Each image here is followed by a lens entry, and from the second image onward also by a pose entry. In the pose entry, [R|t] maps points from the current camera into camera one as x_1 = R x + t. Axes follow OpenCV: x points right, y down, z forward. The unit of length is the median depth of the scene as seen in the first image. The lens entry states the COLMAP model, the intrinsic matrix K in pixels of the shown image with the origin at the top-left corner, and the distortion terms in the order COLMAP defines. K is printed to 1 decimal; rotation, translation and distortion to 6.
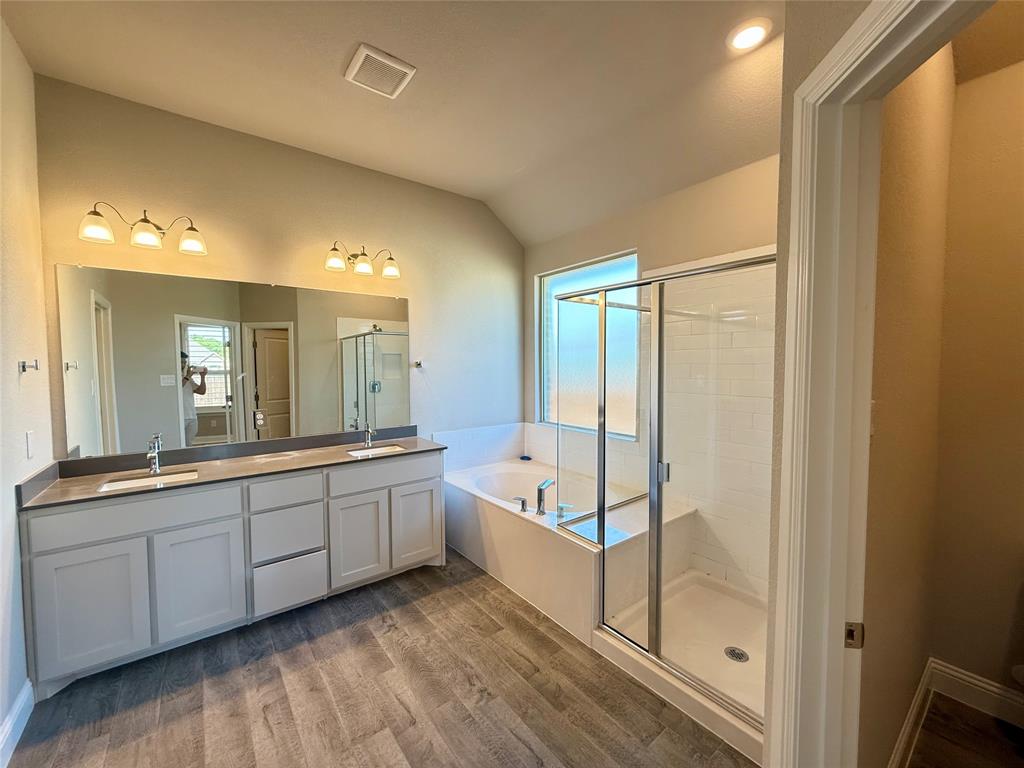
lens RADIAL K [[408.7, 0, 511.6], [0, 408.7, 384.9], [0, 0, 1]] dist [-0.001622, 0.000835]
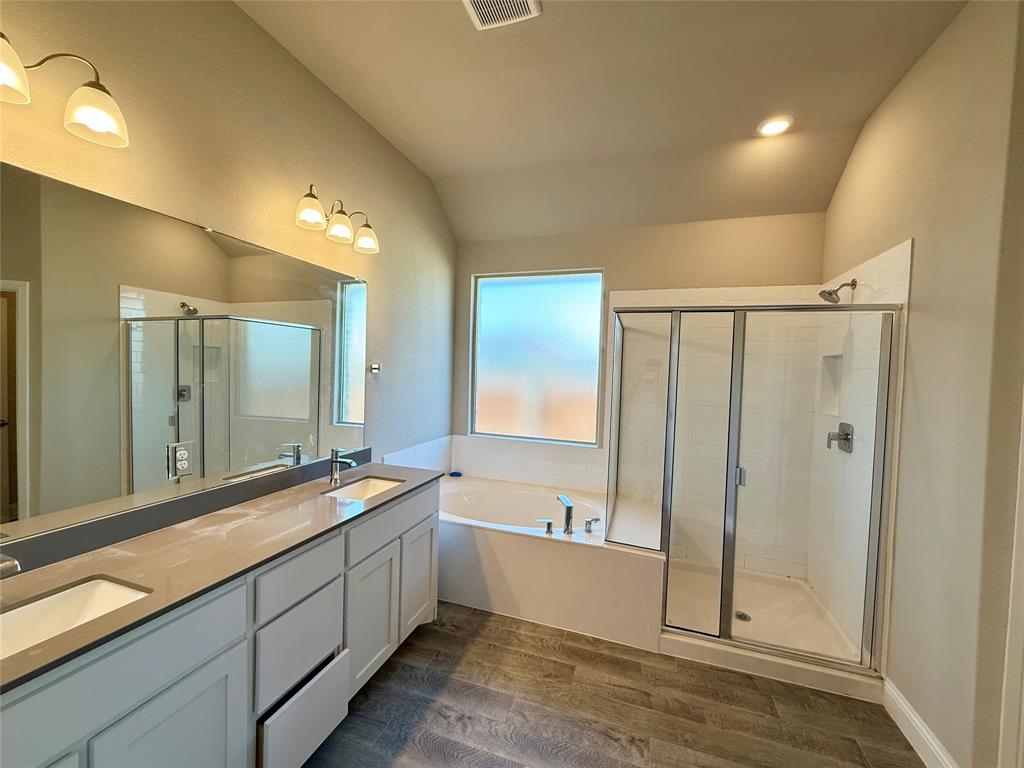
lens RADIAL K [[408.7, 0, 509.4], [0, 408.7, 385.1], [0, 0, 1]] dist [-0.001622, 0.000835]
pose [[0.832340, 0.010987, 0.554156, -0.571933], [-0.008578, 0.999939, -0.006941, -0.020154], [-0.554199, 0.001023, 0.832384, 0.282544]]
